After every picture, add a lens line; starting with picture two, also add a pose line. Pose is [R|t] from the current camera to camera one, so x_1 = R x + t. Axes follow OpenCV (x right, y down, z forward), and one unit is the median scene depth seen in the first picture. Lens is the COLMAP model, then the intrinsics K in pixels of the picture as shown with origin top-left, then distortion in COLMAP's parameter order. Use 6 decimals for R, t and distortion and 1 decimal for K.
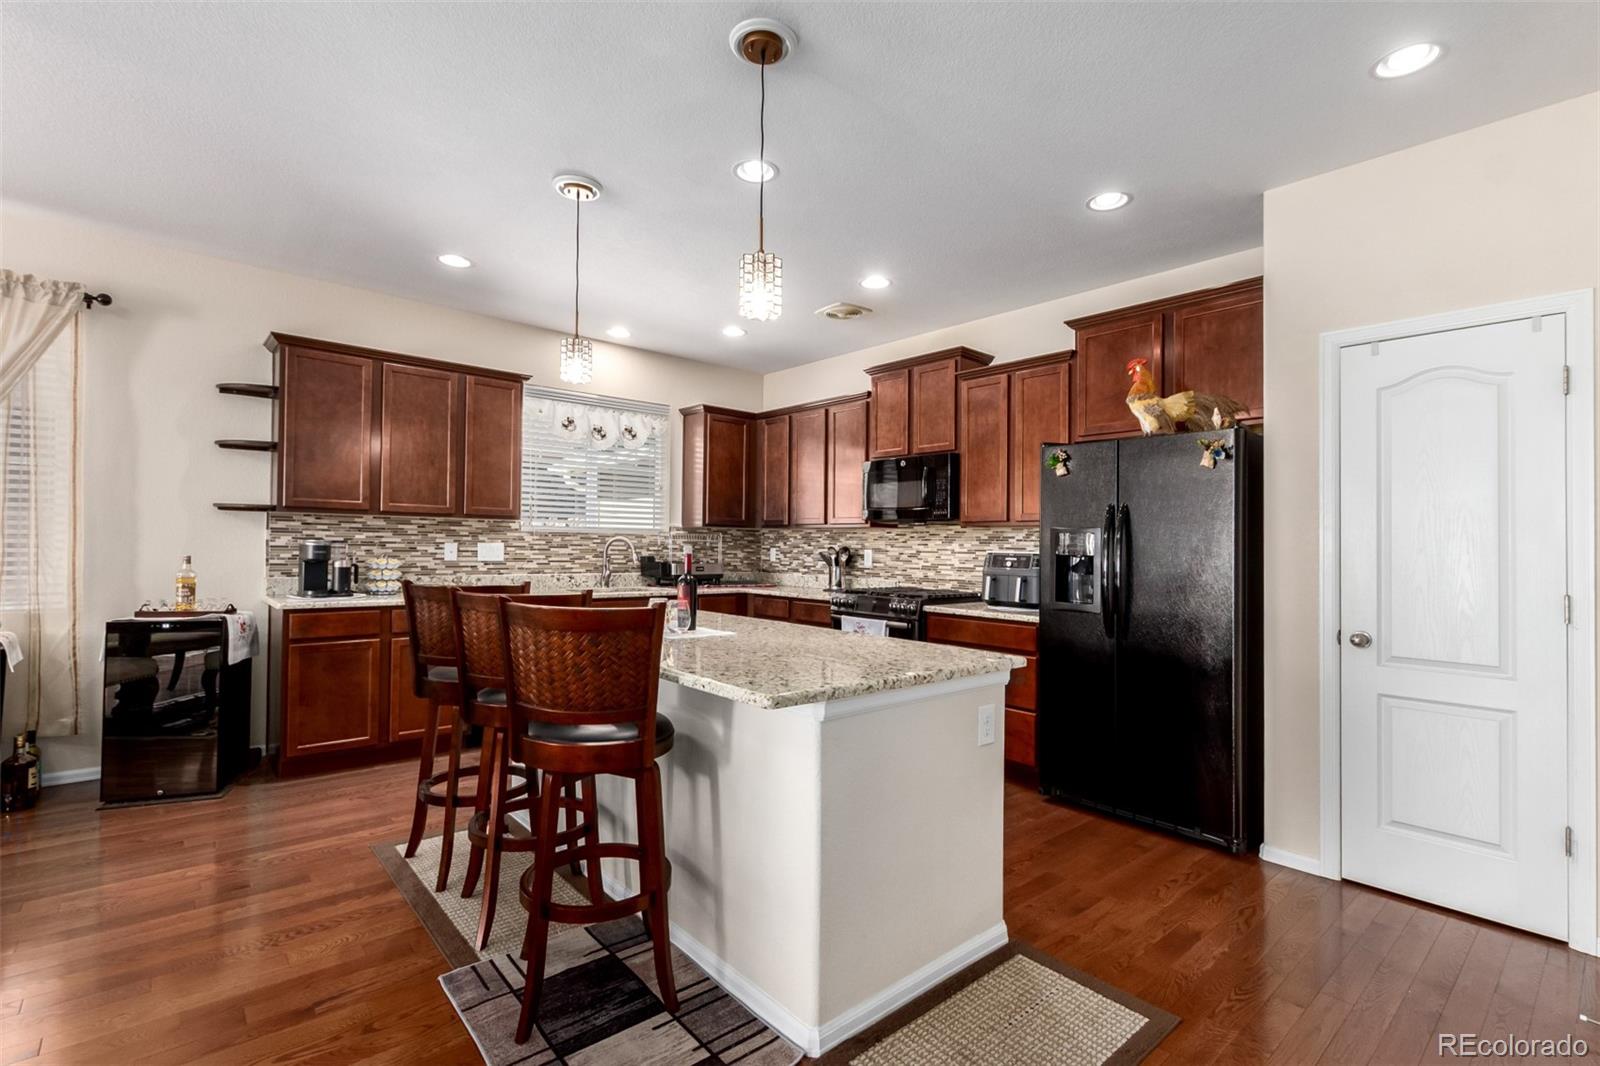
lens RADIAL K [[733.0, 0, 802.9], [0, 733.0, 536.0], [0, 0, 1]] dist [0.008573, -0.002789]
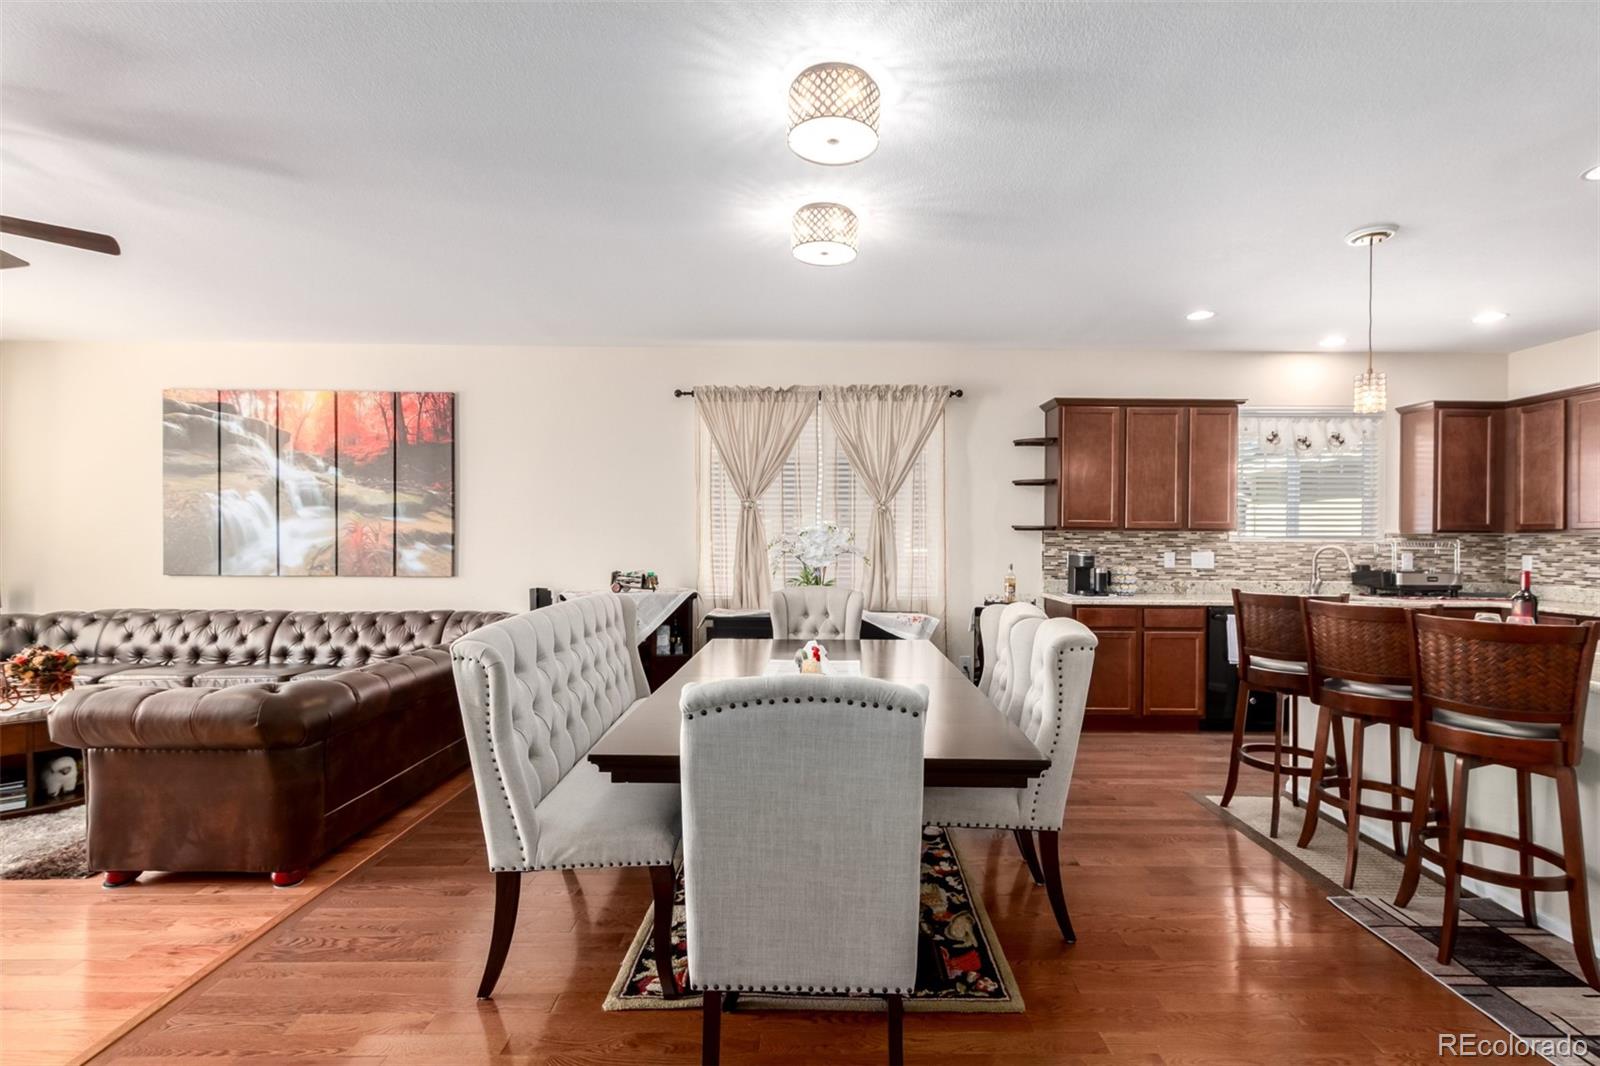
lens RADIAL K [[733.0, 0, 819.5], [0, 733.0, 539.7], [0, 0, 1]] dist [0.008573, -0.002789]
pose [[0.756435, -0.009755, -0.653996, -0.143346], [0.014511, 0.999893, 0.001869, -0.021951], [0.653908, -0.010903, 0.756496, -0.254730]]
